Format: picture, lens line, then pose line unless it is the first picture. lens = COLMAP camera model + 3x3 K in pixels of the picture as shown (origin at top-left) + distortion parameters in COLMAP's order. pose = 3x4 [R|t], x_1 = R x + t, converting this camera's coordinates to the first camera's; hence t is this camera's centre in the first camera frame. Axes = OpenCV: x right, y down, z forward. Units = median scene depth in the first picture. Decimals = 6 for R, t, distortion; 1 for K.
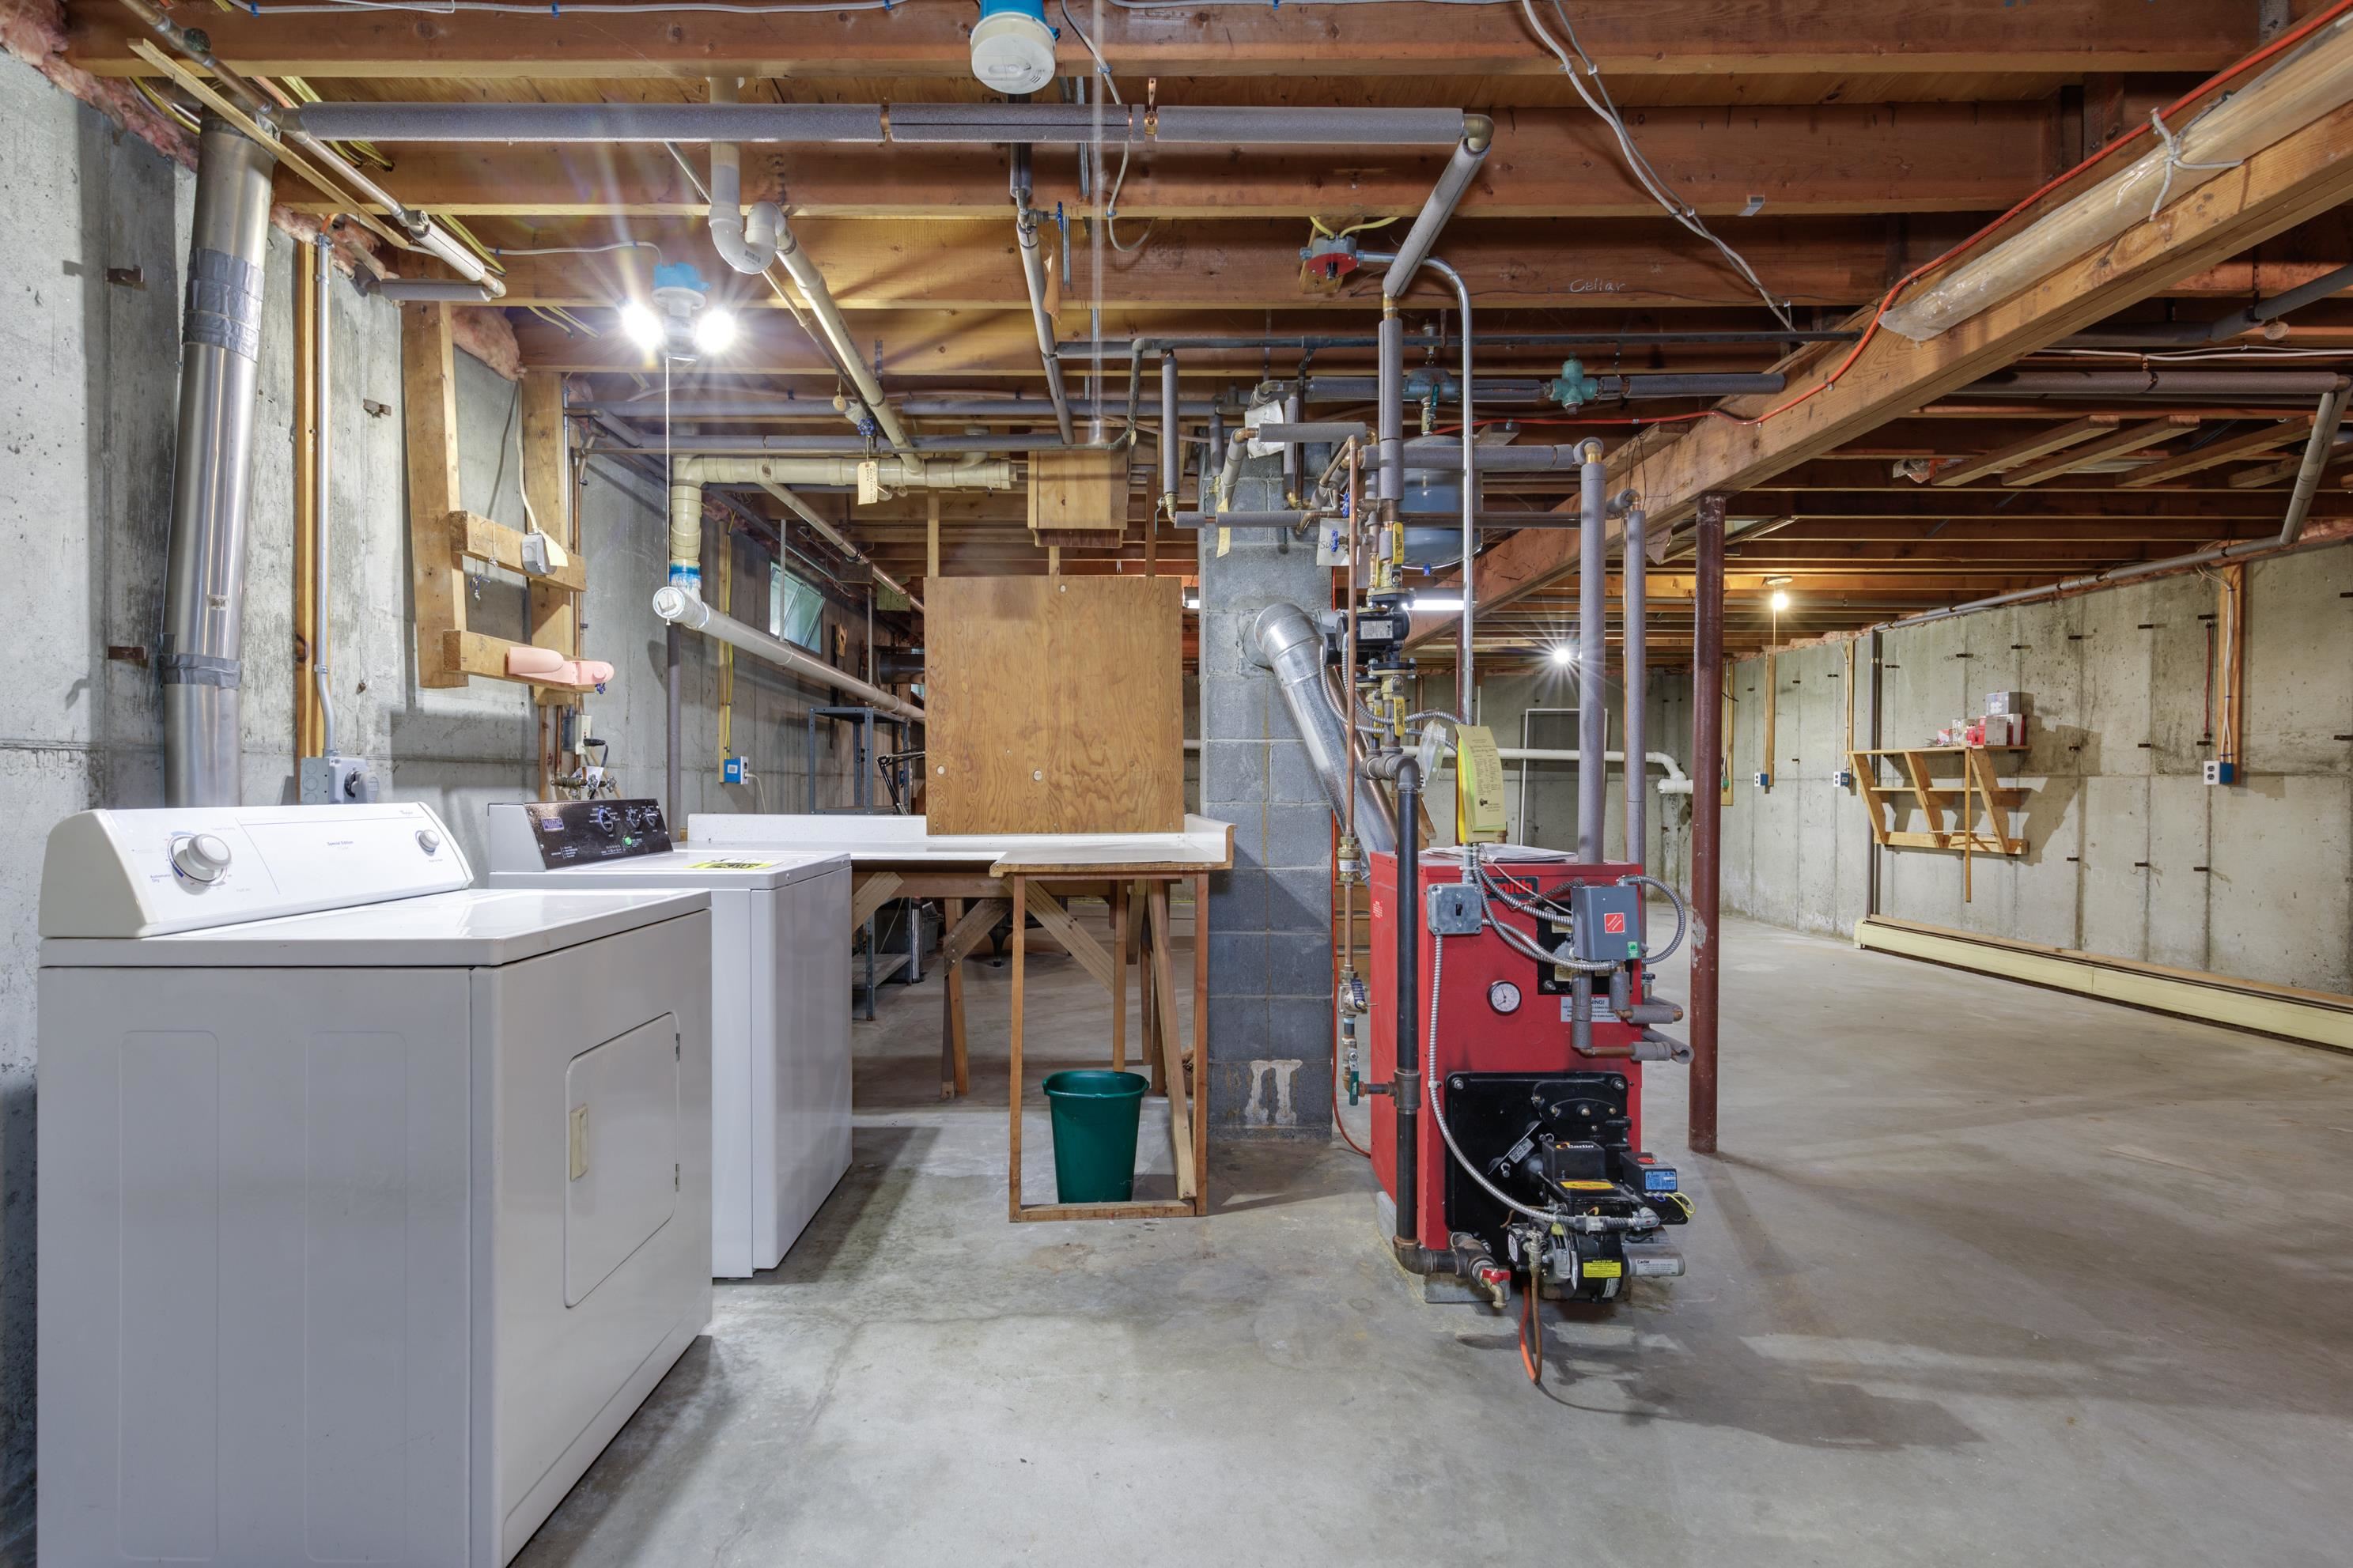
lens RADIAL K [[1119.4, 0, 1170.0], [0, 1119.4, 795.4], [0, 0, 1]] dist [0.000299, 0.000235]
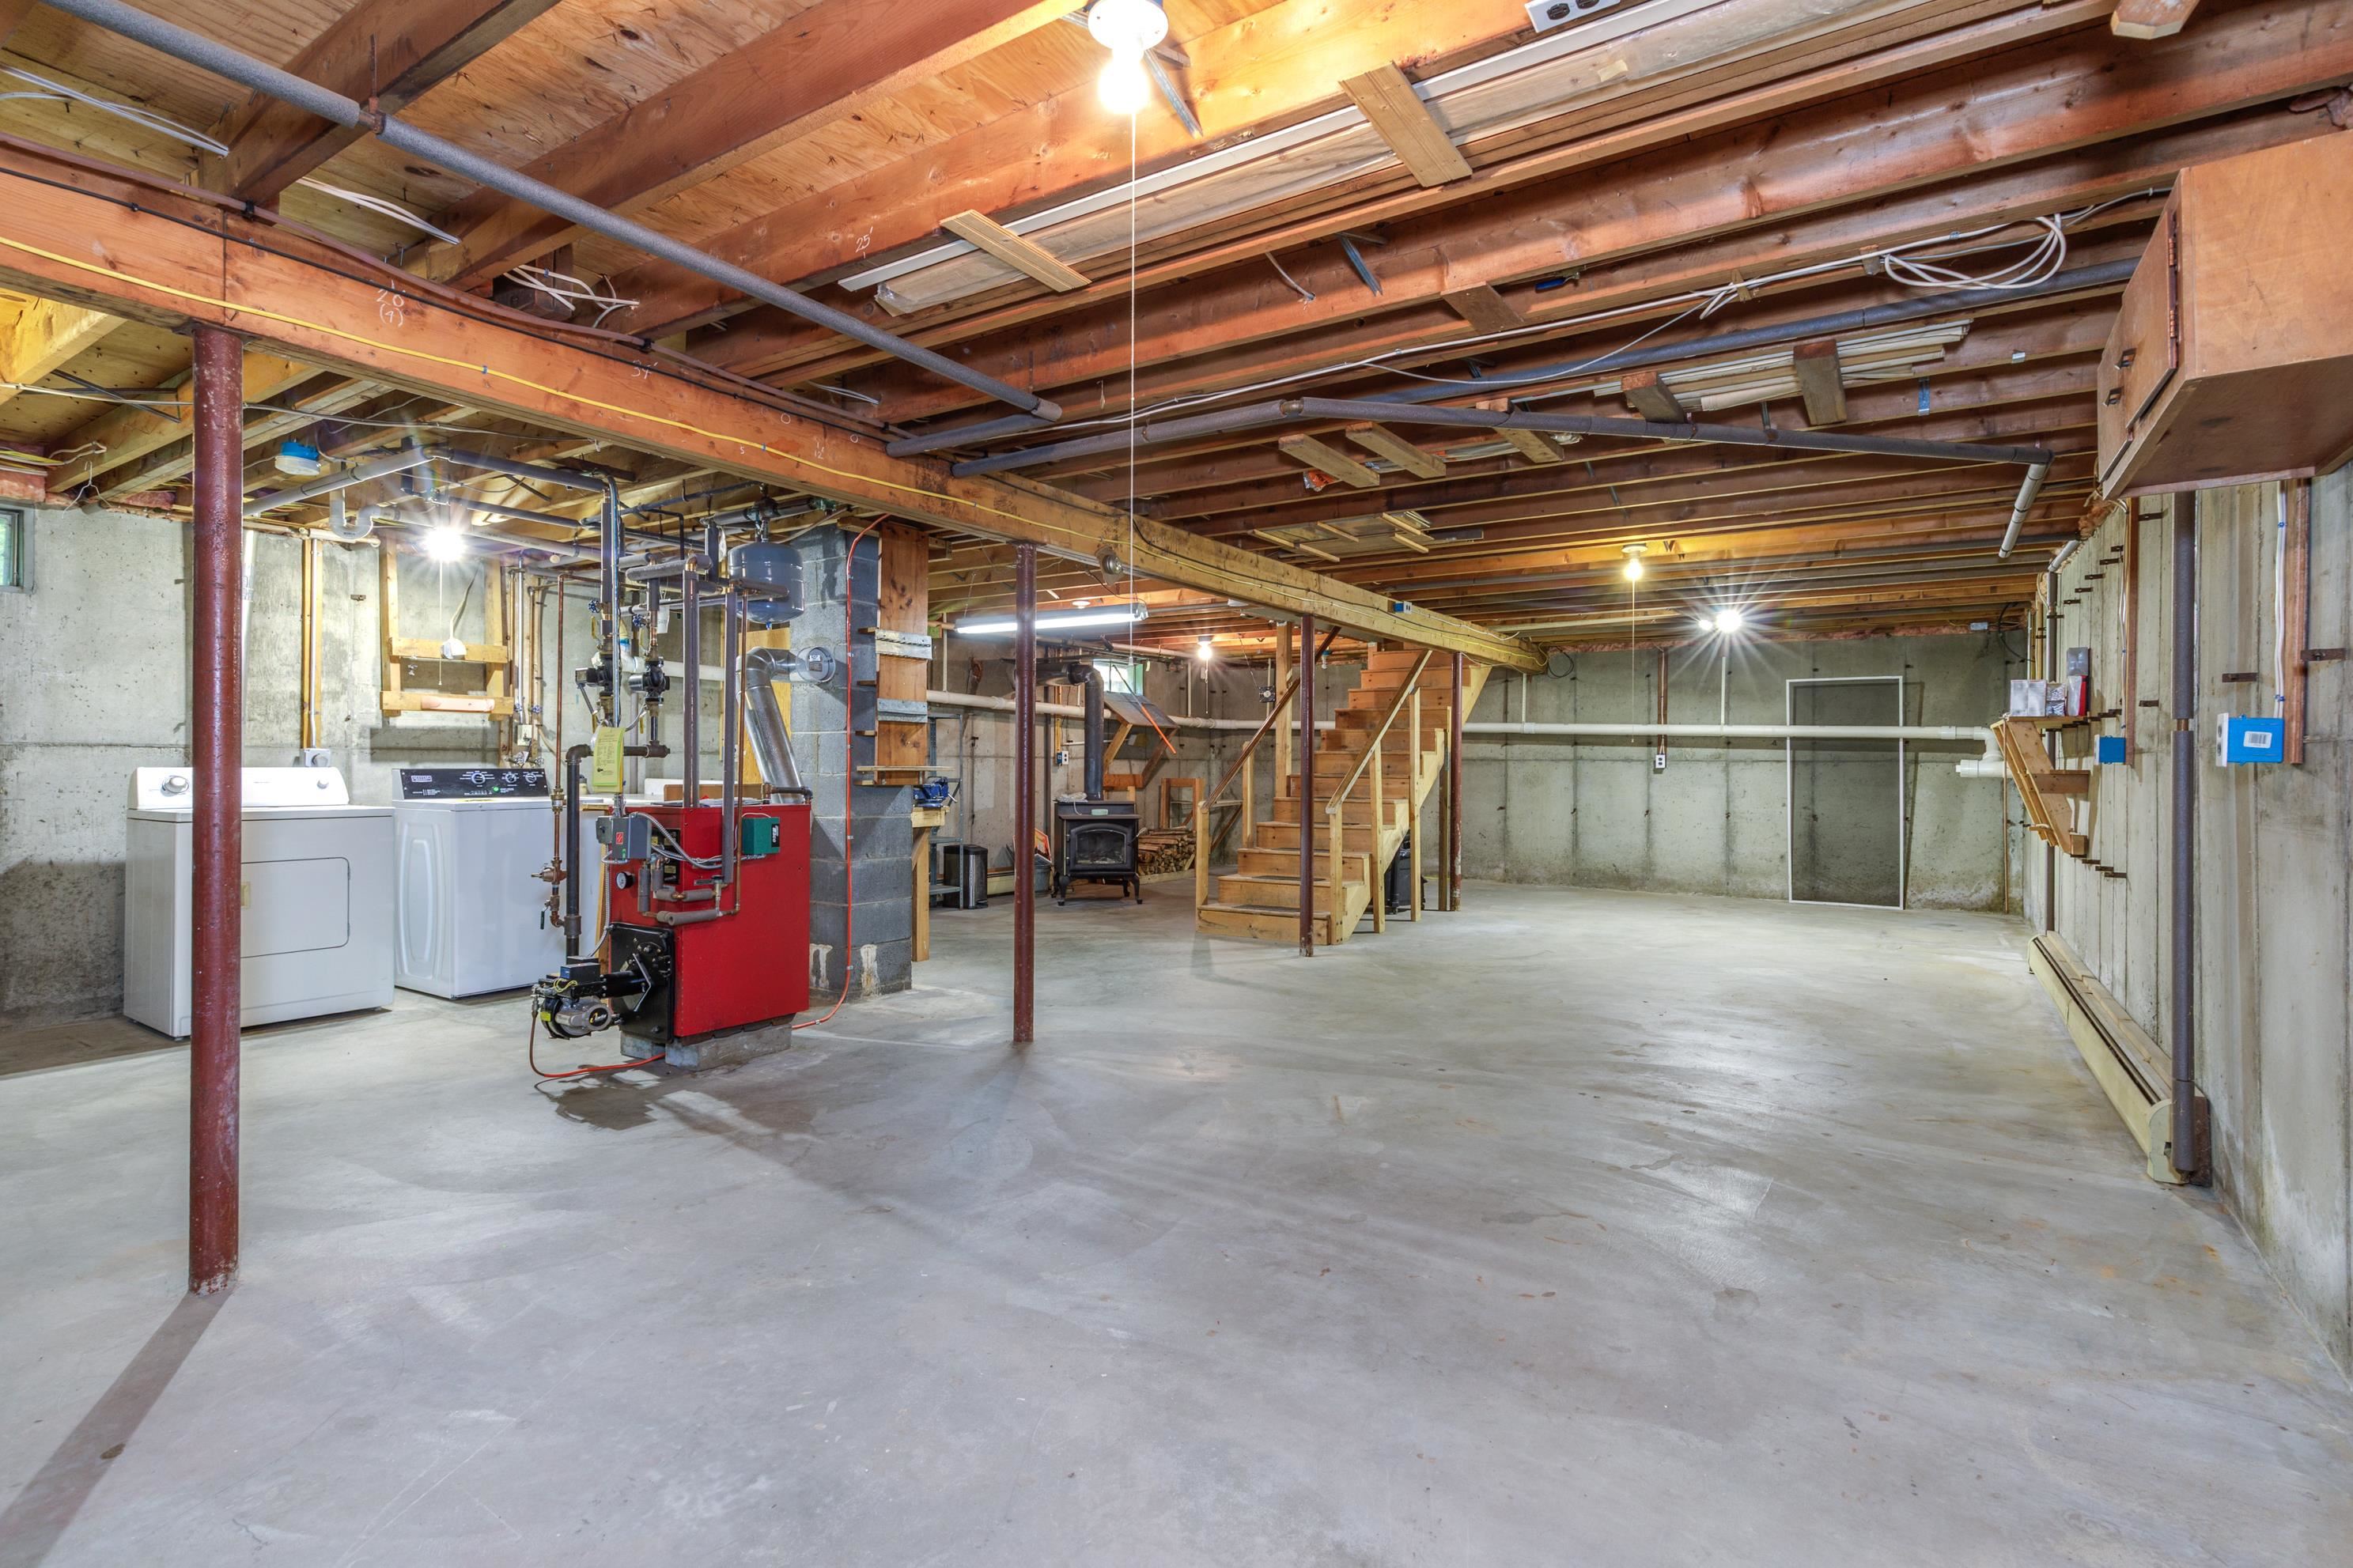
lens RADIAL K [[1119.4, 0, 1168.6], [0, 1119.4, 769.4], [0, 0, 1]] dist [0.000299, 0.000235]
pose [[0.833658, 0.004019, -0.552267, 1.999986], [-0.008430, 0.999950, -0.005448, 0.008123], [0.552217, 0.009197, 0.833649, 0.001760]]
